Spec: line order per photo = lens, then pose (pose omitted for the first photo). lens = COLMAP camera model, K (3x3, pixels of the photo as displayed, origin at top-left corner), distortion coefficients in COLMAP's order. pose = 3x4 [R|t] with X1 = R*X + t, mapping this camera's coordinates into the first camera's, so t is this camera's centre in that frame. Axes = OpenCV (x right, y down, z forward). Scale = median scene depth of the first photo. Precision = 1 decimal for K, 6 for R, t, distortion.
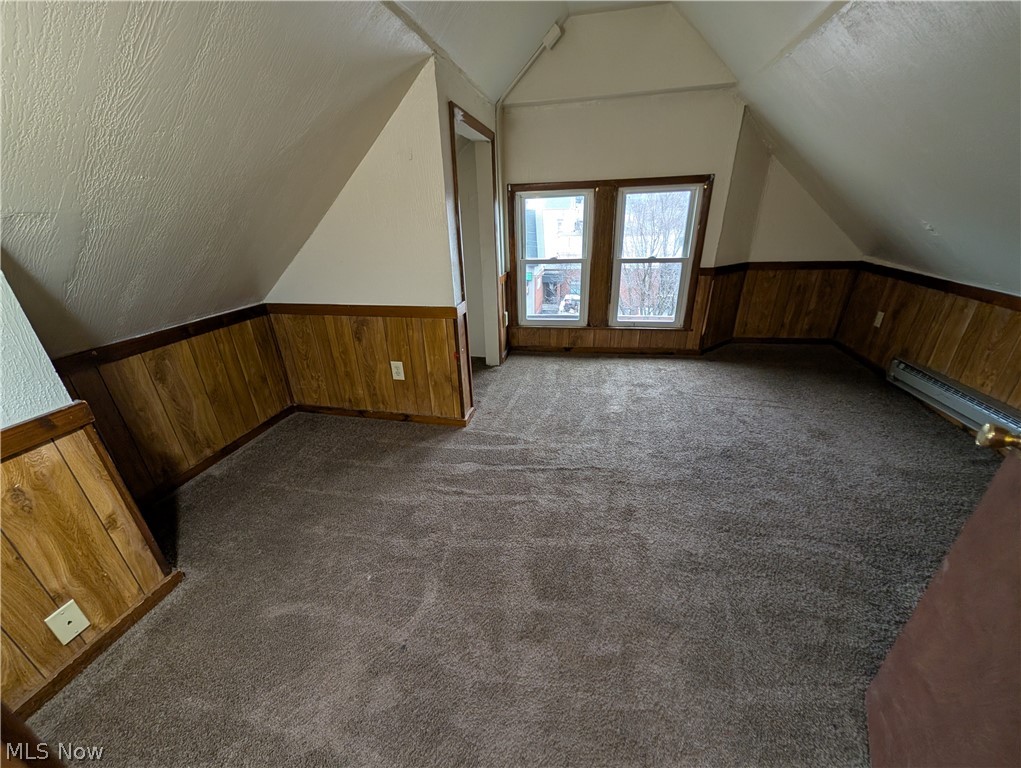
lens RADIAL K [[388.0, 0, 508.1], [0, 388.0, 387.6], [0, 0, 1]] dist [0.000886, 0.000017]
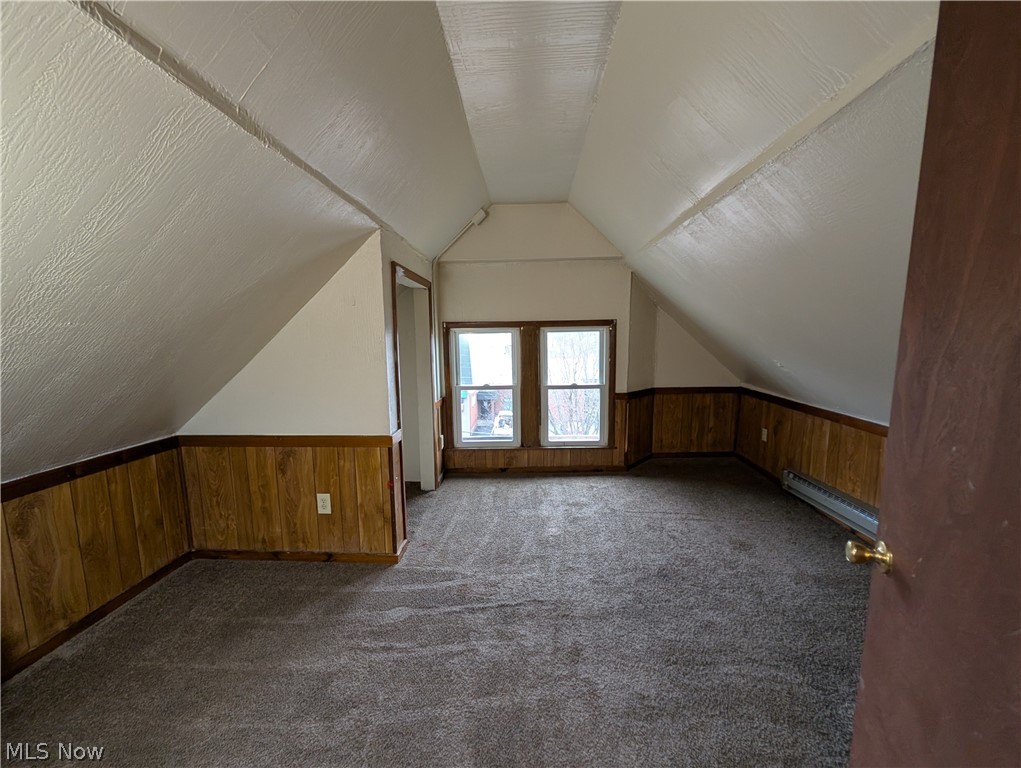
lens RADIAL K [[388.0, 0, 508.4], [0, 388.0, 387.0], [0, 0, 1]] dist [0.000886, 0.000017]
pose [[0.986194, -0.003644, 0.165555, -0.001091], [0.051654, 0.956645, -0.286640, -0.021834], [-0.157333, 0.291234, 0.943625, -0.031607]]
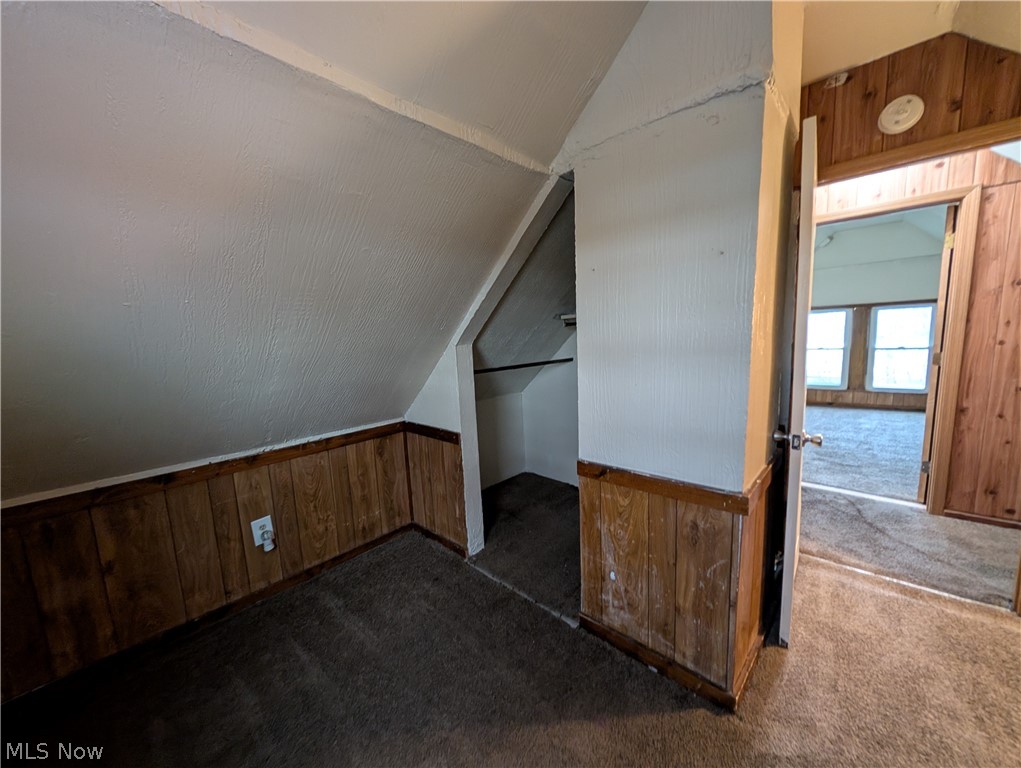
lens RADIAL K [[388.0, 0, 510.9], [0, 388.0, 389.6], [0, 0, 1]] dist [0.000886, 0.000017]
pose [[0.859606, 0.061712, -0.507217, -0.230628], [-0.192225, 0.958812, -0.209117, 0.601227], [0.473420, 0.277258, 0.836063, -1.311781]]
